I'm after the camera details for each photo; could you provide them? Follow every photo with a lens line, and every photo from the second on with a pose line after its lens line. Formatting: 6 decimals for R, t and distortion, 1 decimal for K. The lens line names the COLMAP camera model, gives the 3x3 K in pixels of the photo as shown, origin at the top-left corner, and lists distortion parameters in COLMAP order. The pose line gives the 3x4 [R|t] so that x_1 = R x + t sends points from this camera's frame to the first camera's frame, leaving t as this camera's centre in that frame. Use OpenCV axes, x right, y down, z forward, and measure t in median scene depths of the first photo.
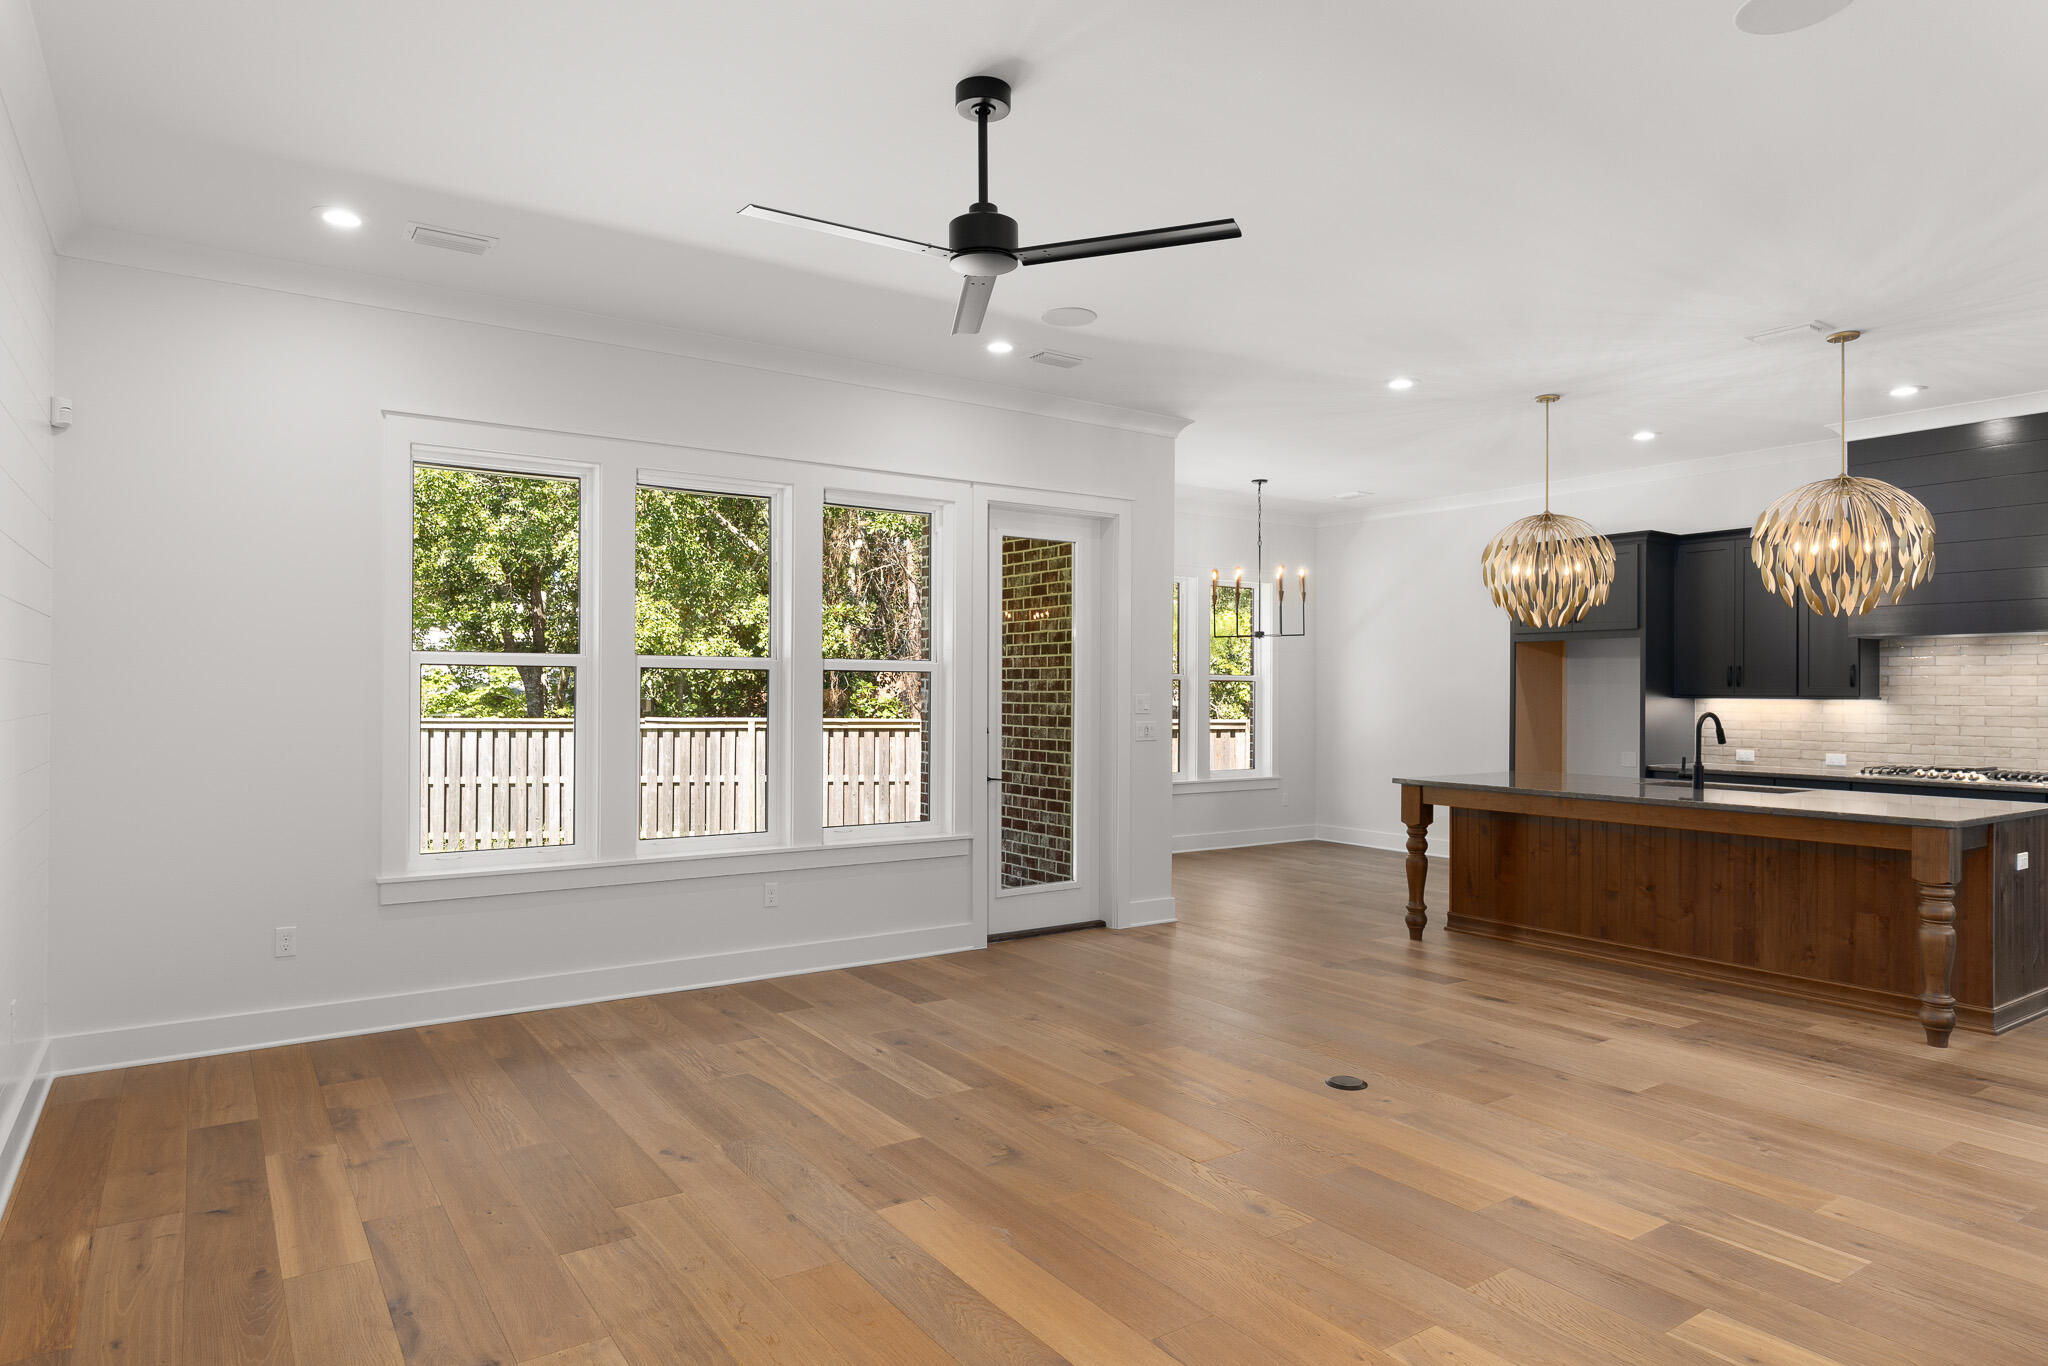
lens RADIAL K [[1210.5, 0, 1016.3], [0, 1210.5, 682.4], [0, 0, 1]] dist [-0.001210, 0.005166]
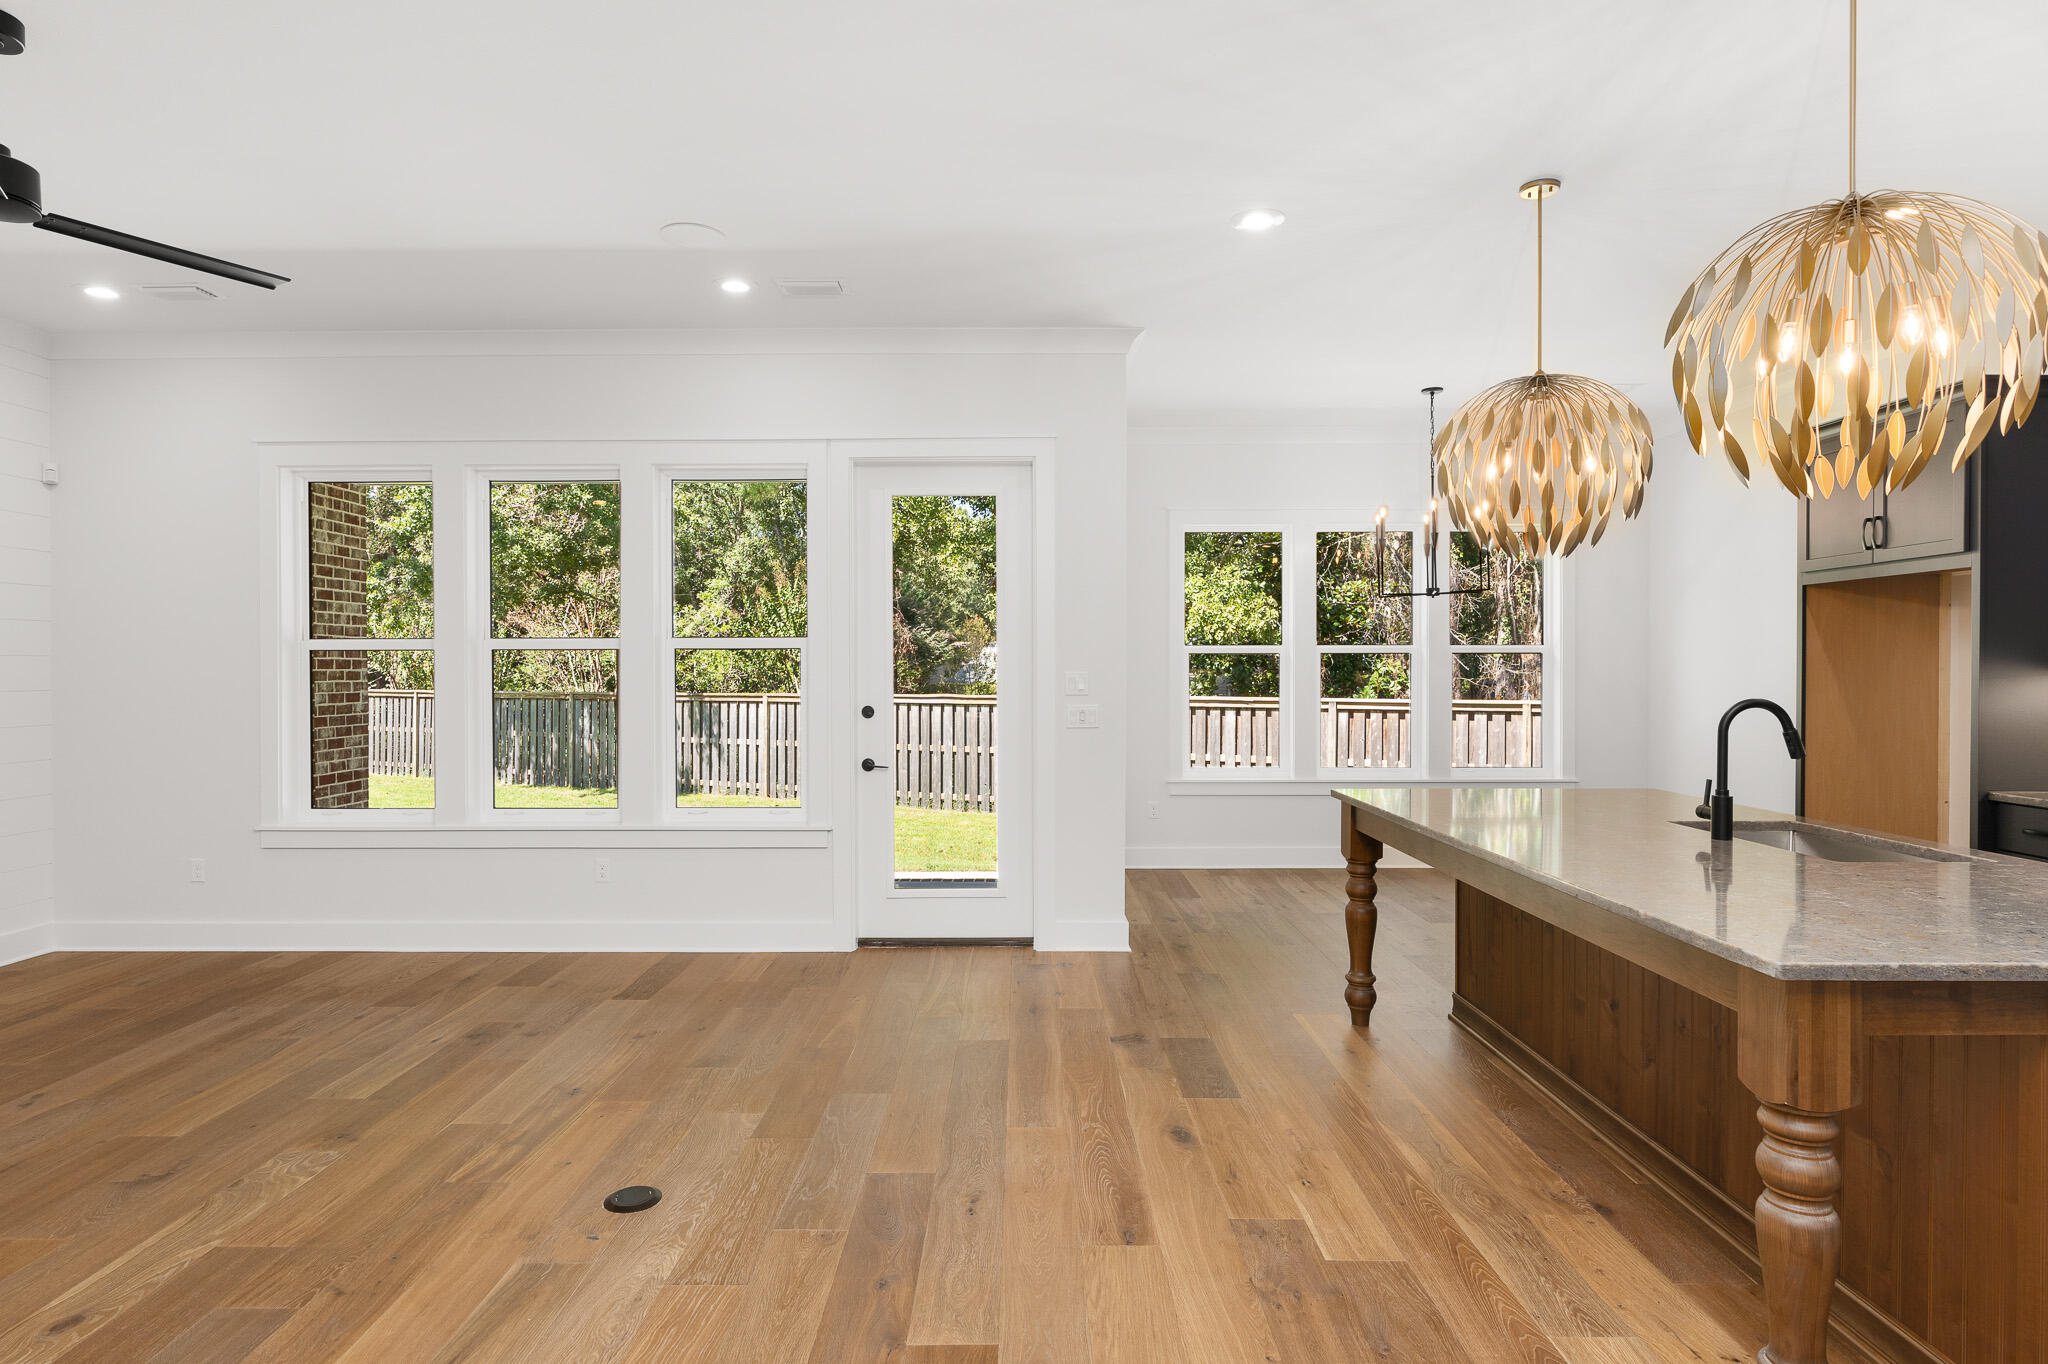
lens RADIAL K [[1139.9, 0, 995.1], [0, 1139.9, 676.7], [0, 0, 1]] dist [-0.003893, 0.002909]
pose [[0.815271, -0.003156, -0.579071, 0.536072], [0.010779, 0.999895, 0.009725, 0.005456], [0.578979, -0.014170, 0.815219, 0.355497]]
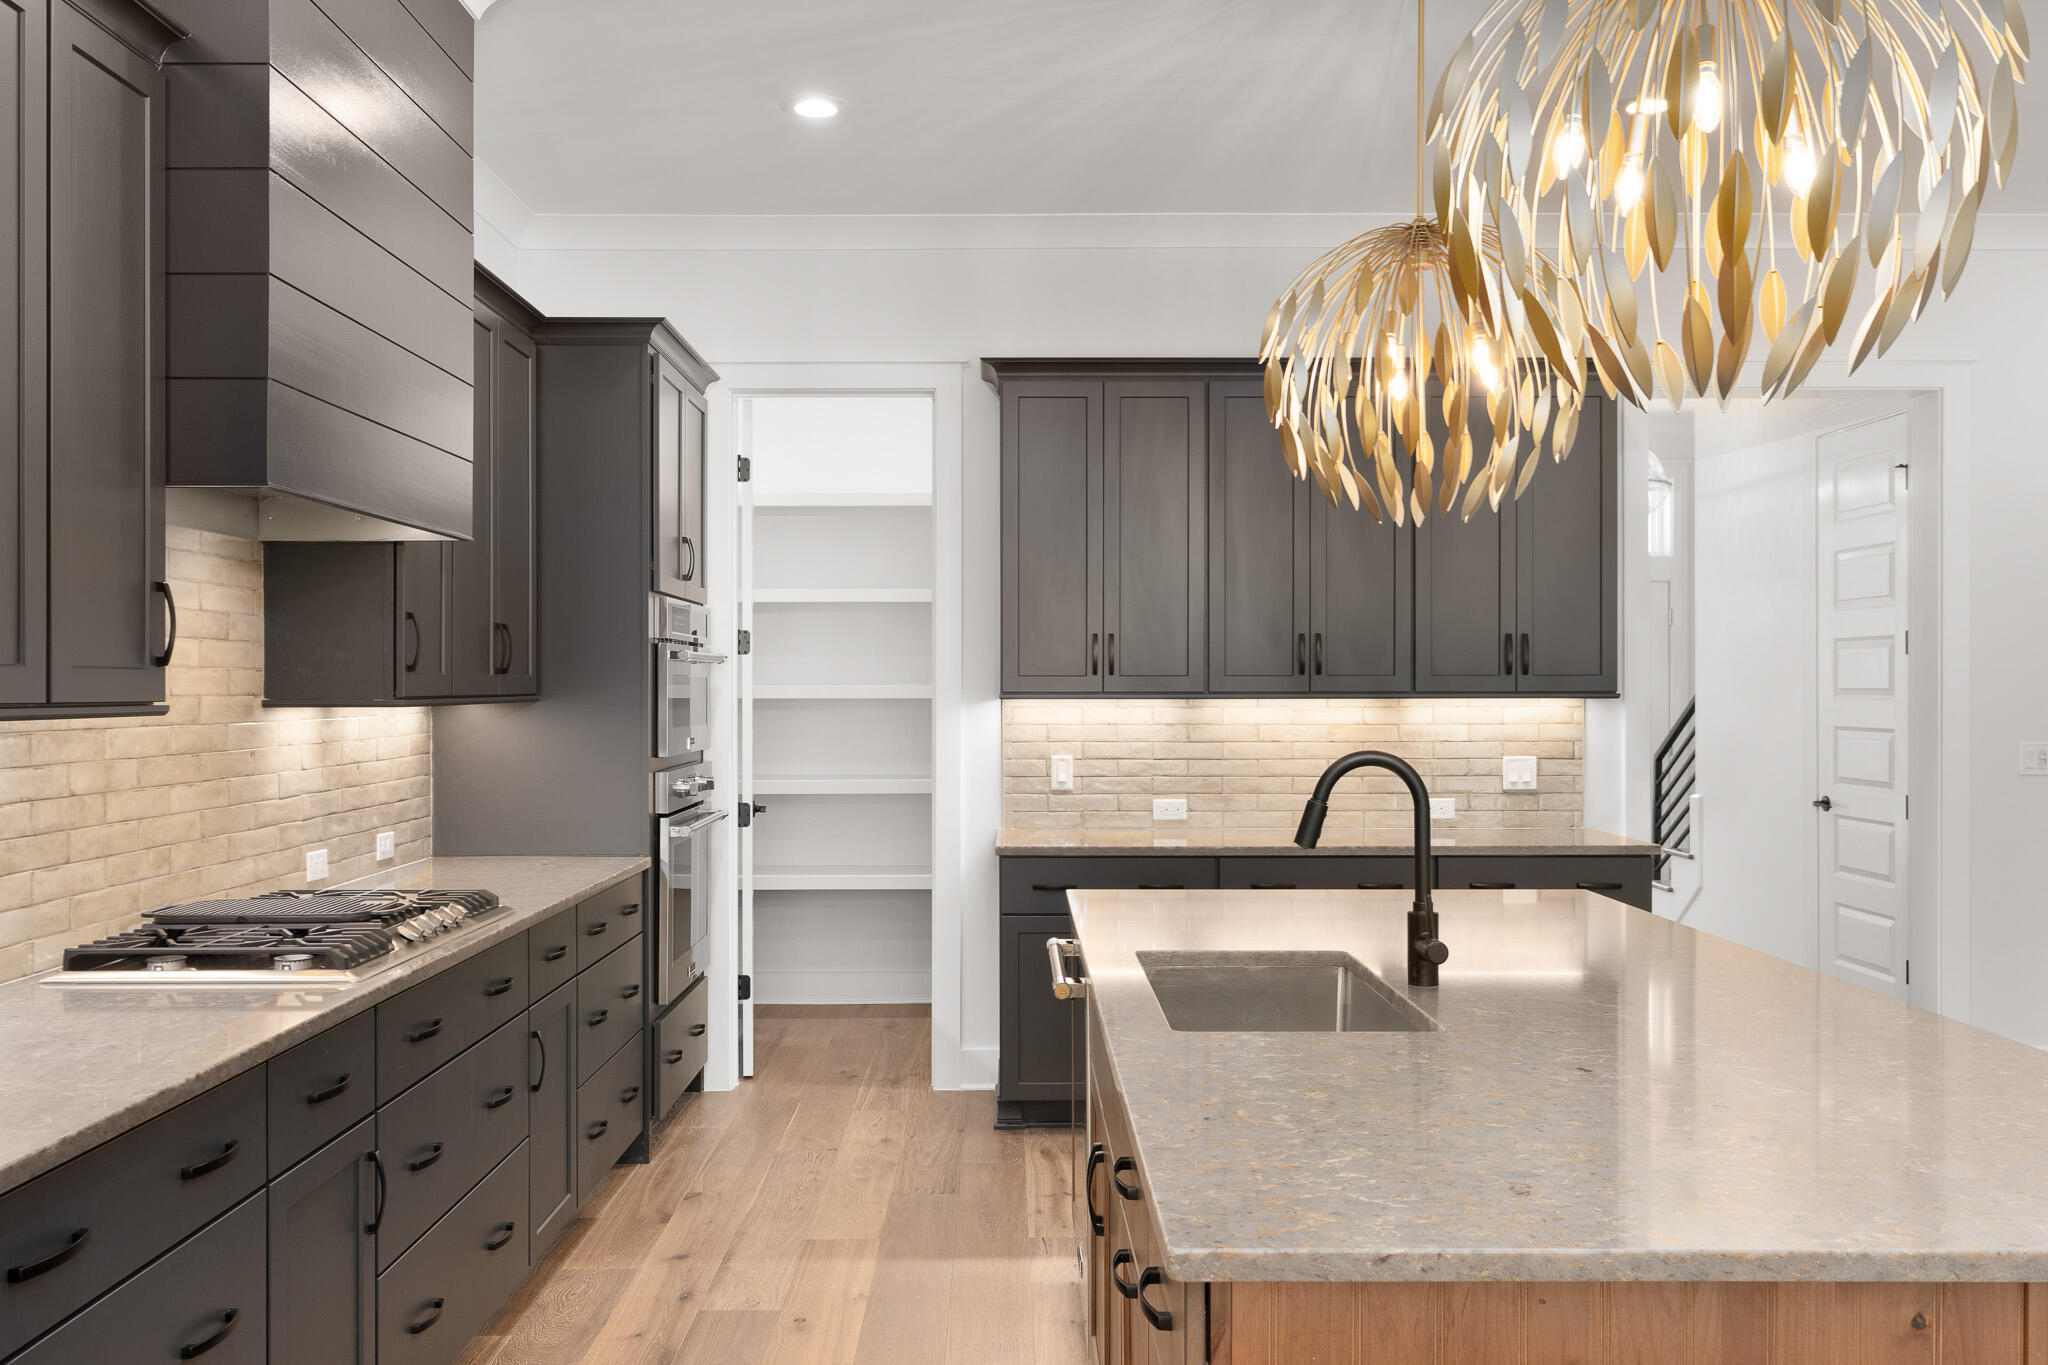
lens RADIAL K [[1663.2, 0, 1008.2], [0, 1663.2, 676.6], [0, 0, 1]] dist [0.010077, -0.005035]
pose [[-0.822388, -0.001805, 0.568925, 0.358937], [-0.007732, 0.999938, -0.008004, 0.007535], [-0.568875, -0.010982, -0.822351, 1.295019]]
